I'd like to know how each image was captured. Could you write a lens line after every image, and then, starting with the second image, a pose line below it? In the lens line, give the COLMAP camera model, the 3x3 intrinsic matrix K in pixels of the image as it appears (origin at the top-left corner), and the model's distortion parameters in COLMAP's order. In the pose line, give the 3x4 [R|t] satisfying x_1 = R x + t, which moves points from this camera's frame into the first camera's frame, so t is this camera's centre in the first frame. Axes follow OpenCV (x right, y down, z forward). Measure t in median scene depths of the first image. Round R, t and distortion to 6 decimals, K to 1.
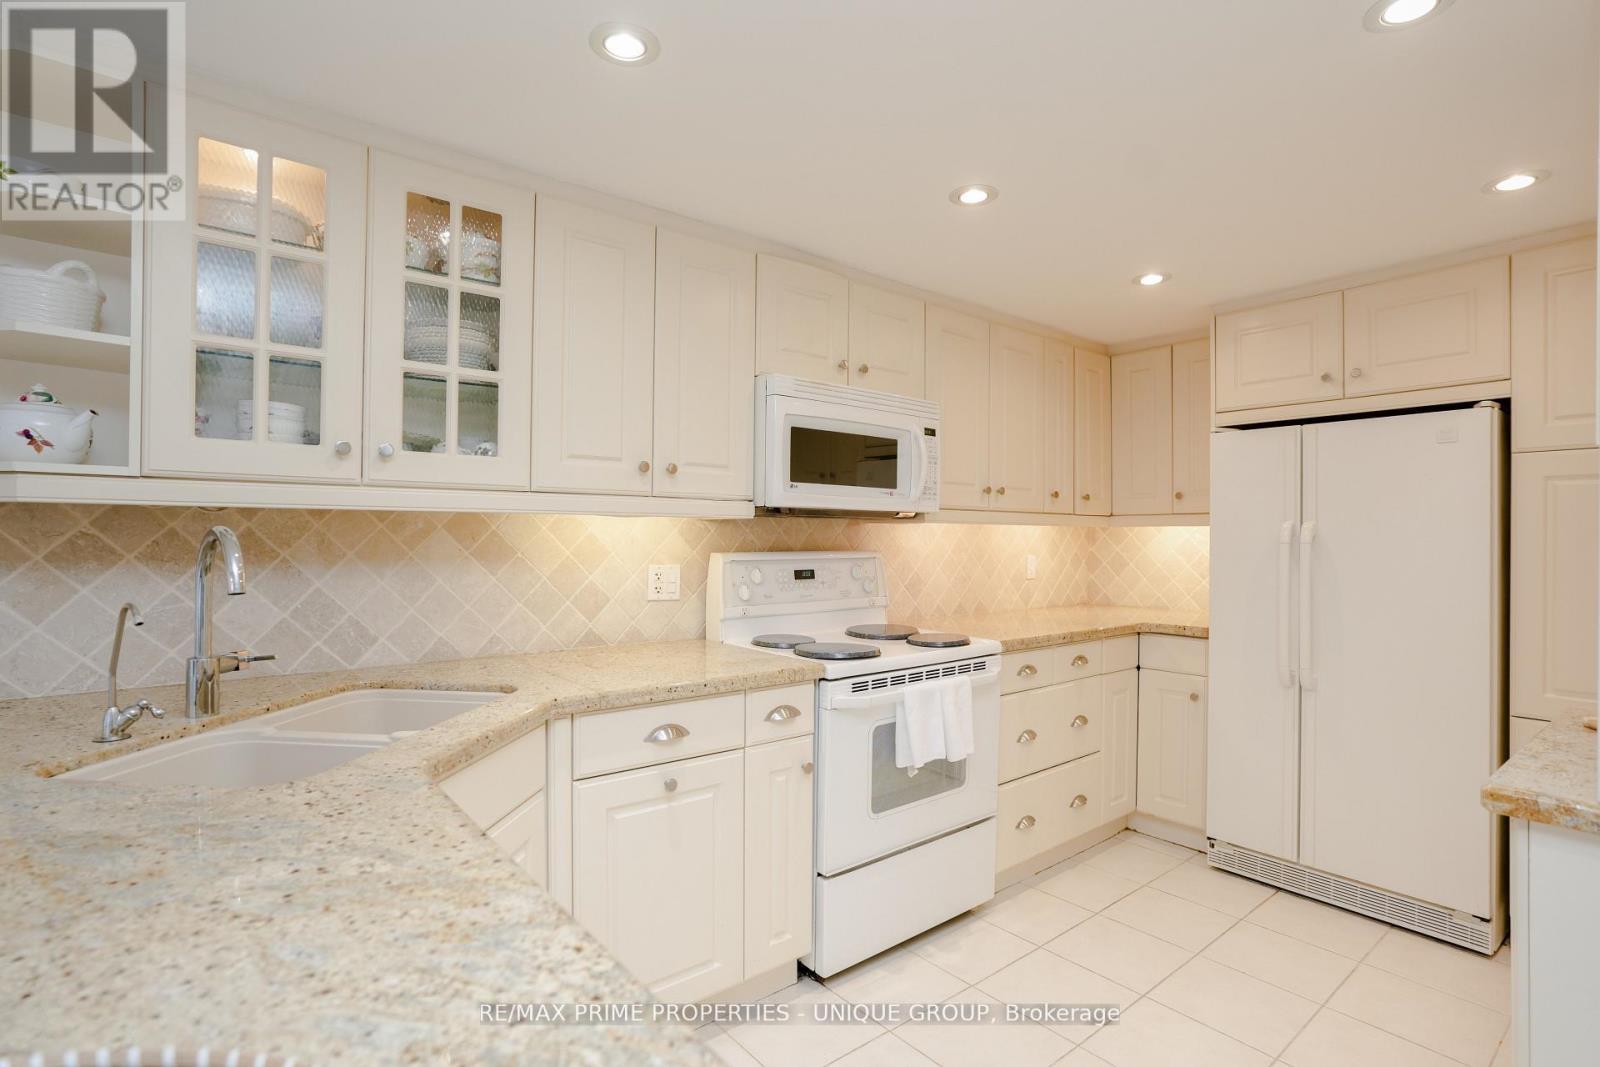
lens RADIAL K [[774.0, 0, 798.0], [0, 774.0, 531.5], [0, 0, 1]] dist [-0.062420, 0.033323]
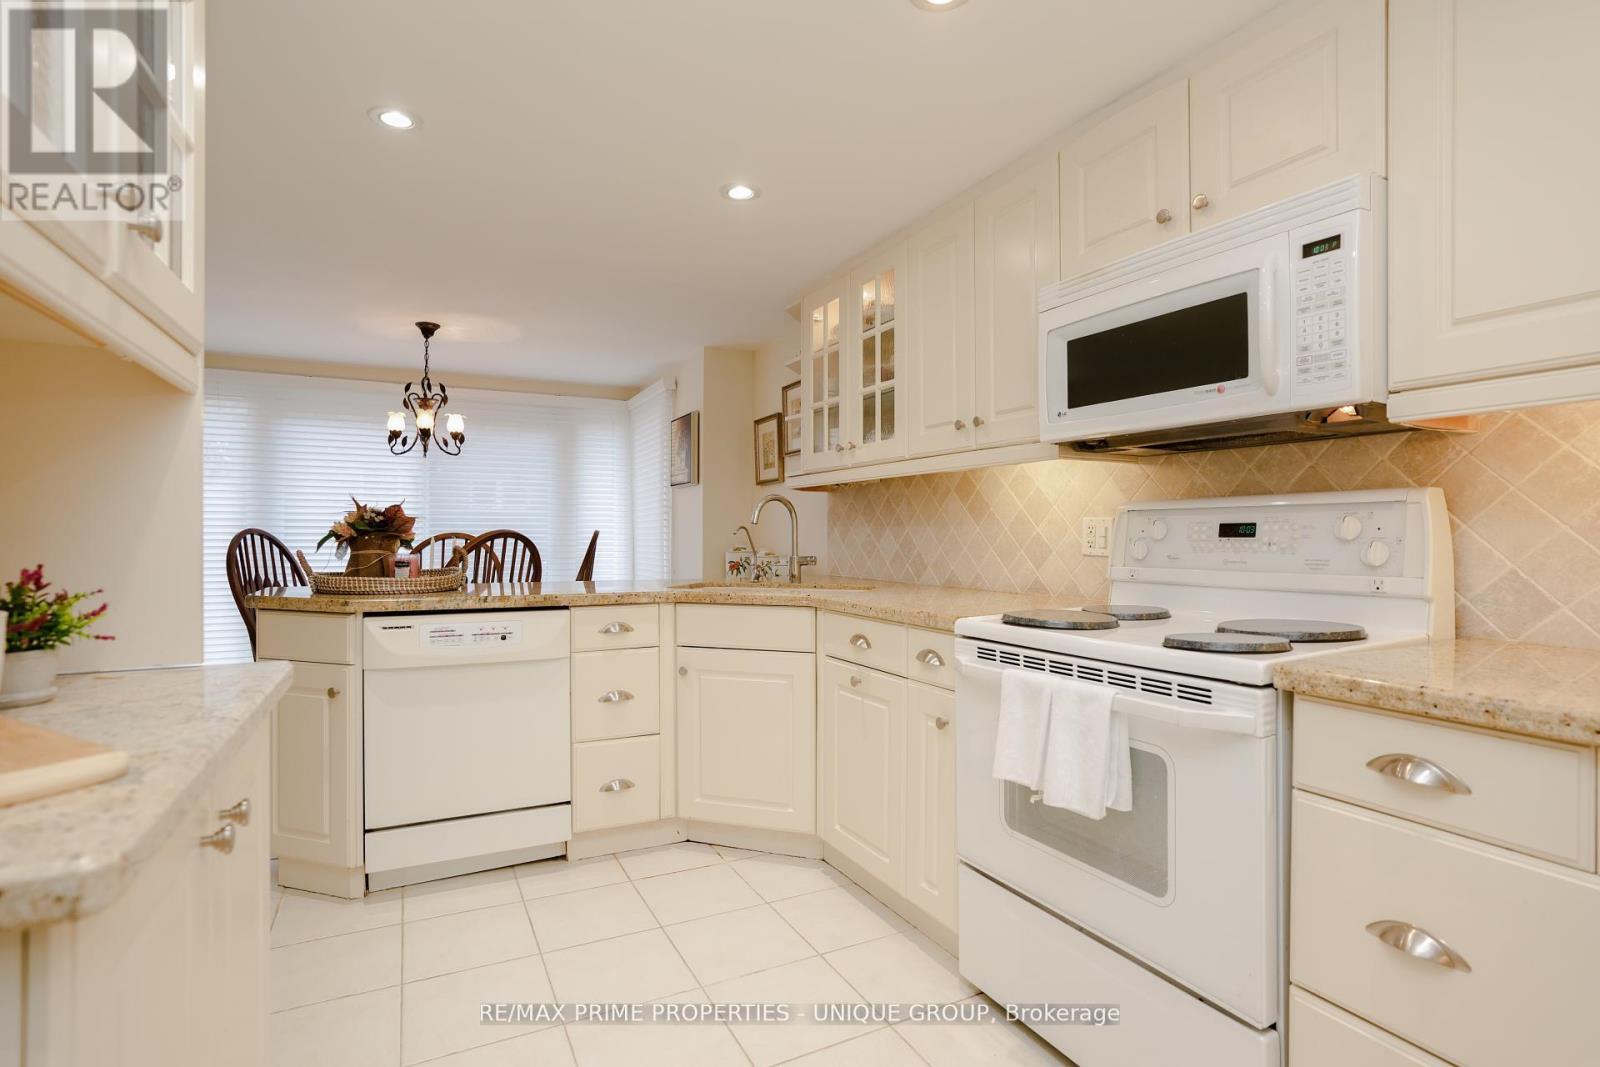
lens RADIAL K [[774.0, 0, 798.0], [0, 774.0, 531.5], [0, 0, 1]] dist [-0.062420, 0.033323]
pose [[-0.204162, -0.008562, -0.978900, 1.012721], [0.003969, 0.999946, -0.009574, 0.086247], [0.978929, -0.005840, -0.204117, 1.071165]]
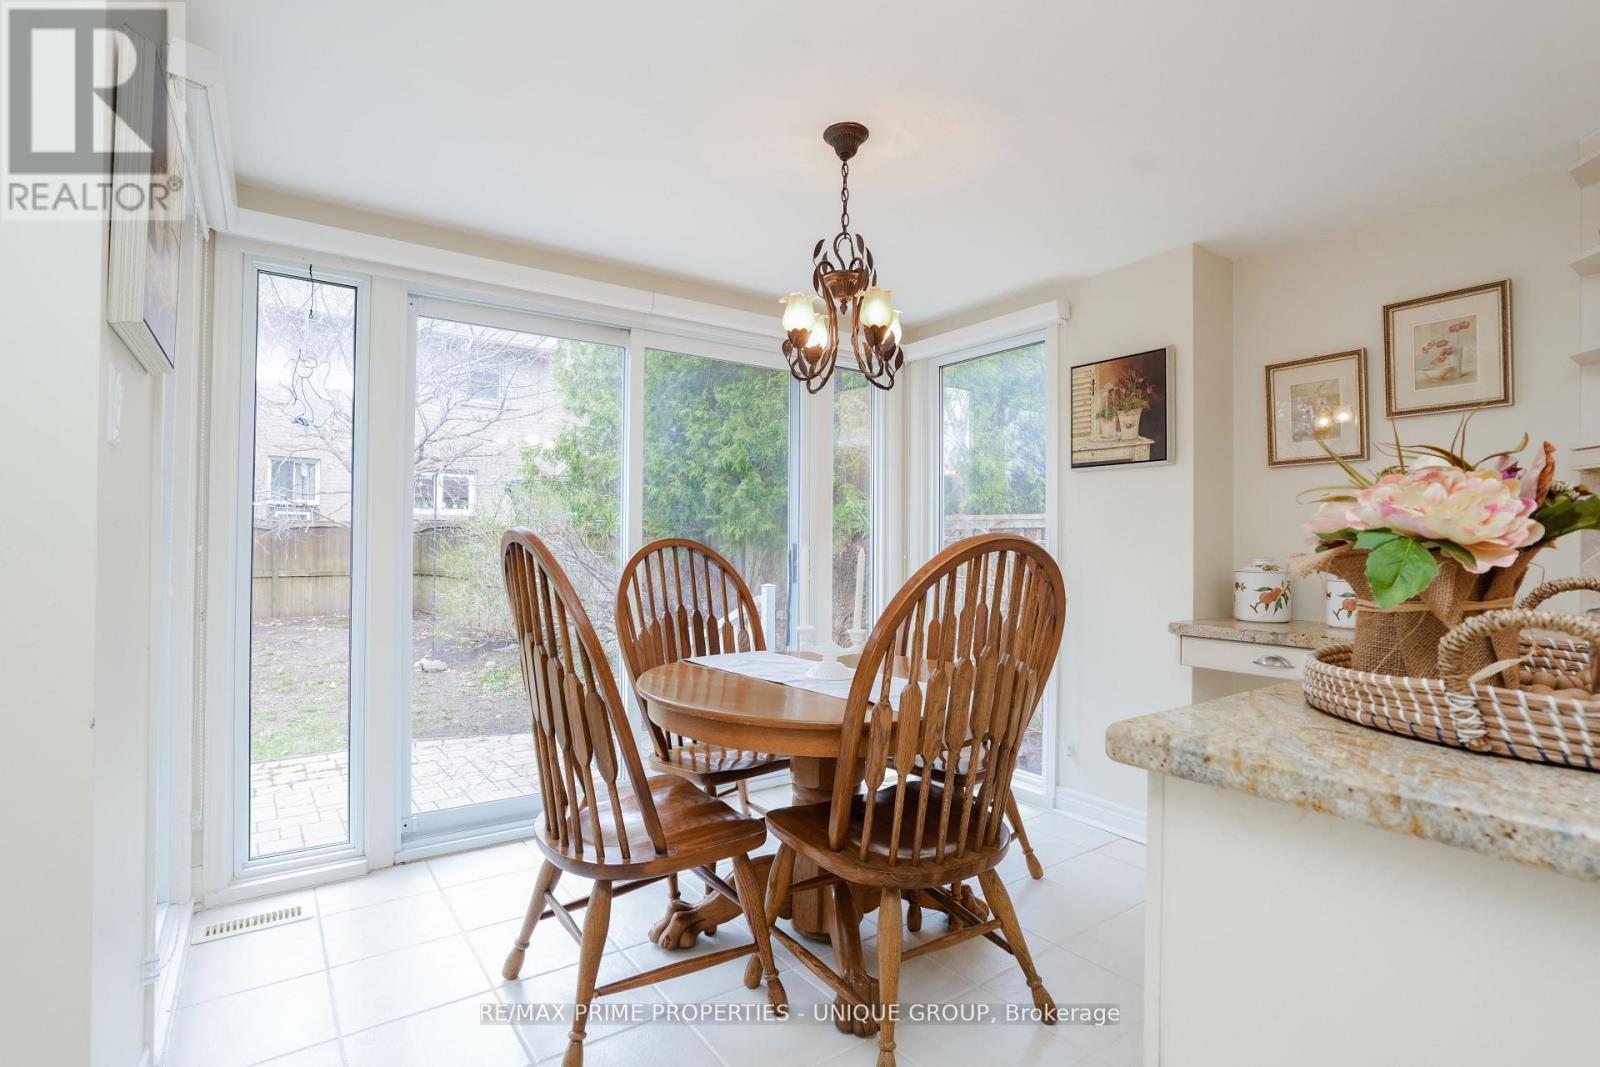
lens RADIAL K [[774.0, 0, 798.0], [0, 774.0, 531.5], [0, 0, 1]] dist [-0.062420, 0.033323]
pose [[-0.060479, -0.013921, -0.998072, 0.266566], [-0.002686, 0.999901, -0.013784, 0.069096], [0.998166, 0.001847, -0.060511, -0.291201]]
